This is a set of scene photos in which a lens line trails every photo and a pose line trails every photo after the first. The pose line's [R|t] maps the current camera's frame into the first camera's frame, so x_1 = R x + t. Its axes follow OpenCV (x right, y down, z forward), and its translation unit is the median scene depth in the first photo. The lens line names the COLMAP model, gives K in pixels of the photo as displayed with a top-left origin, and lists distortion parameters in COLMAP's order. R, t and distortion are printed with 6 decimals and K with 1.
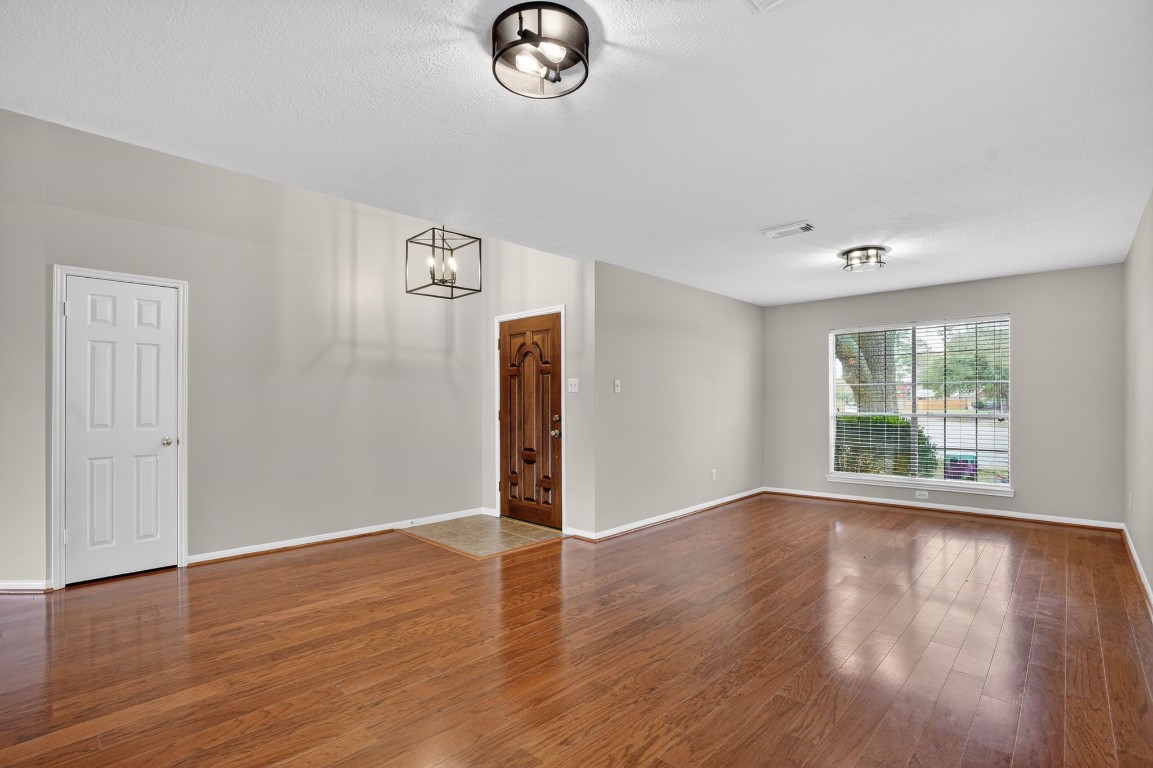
lens RADIAL K [[537.4, 0, 583.4], [0, 537.4, 395.4], [0, 0, 1]] dist [-0.049003, 0.012899]
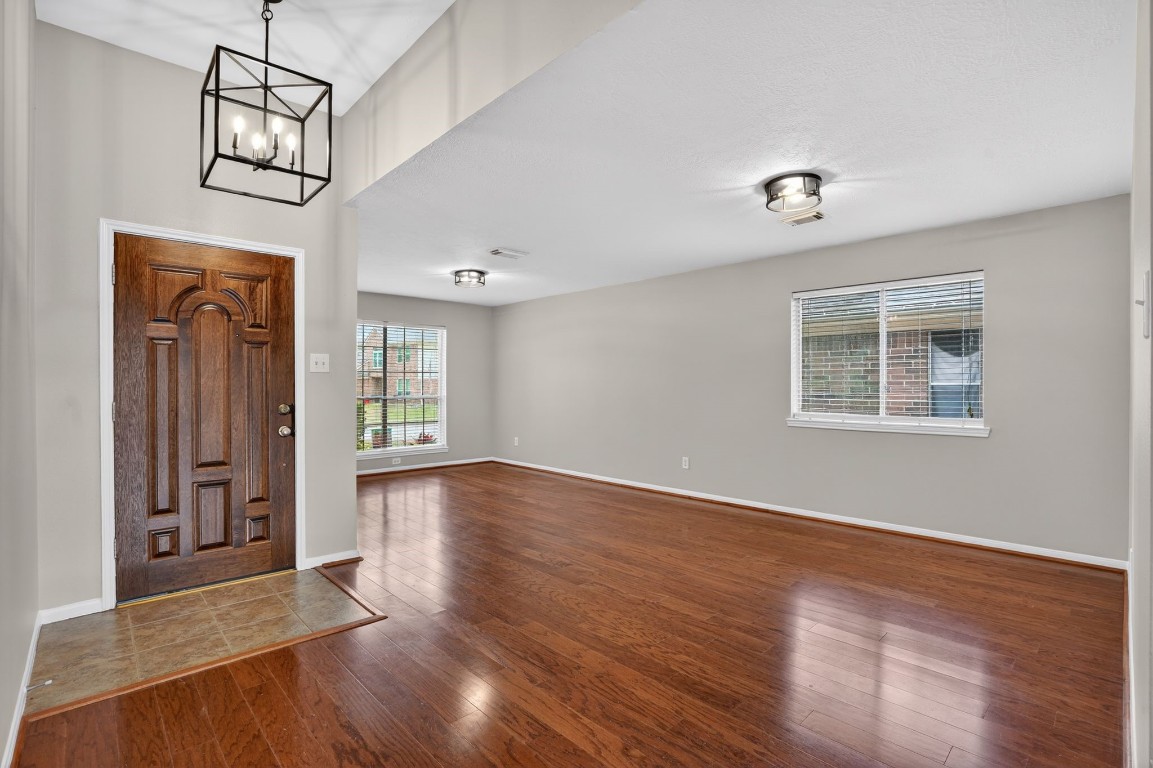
lens RADIAL K [[537.4, 0, 556.4], [0, 537.4, 379.1], [0, 0, 1]] dist [-0.049003, 0.012899]
pose [[0.074000, 0.018241, 0.997091, -0.776626], [-0.016046, 0.999725, -0.017099, 0.010533], [-0.997129, -0.014734, 0.074272, 0.662590]]
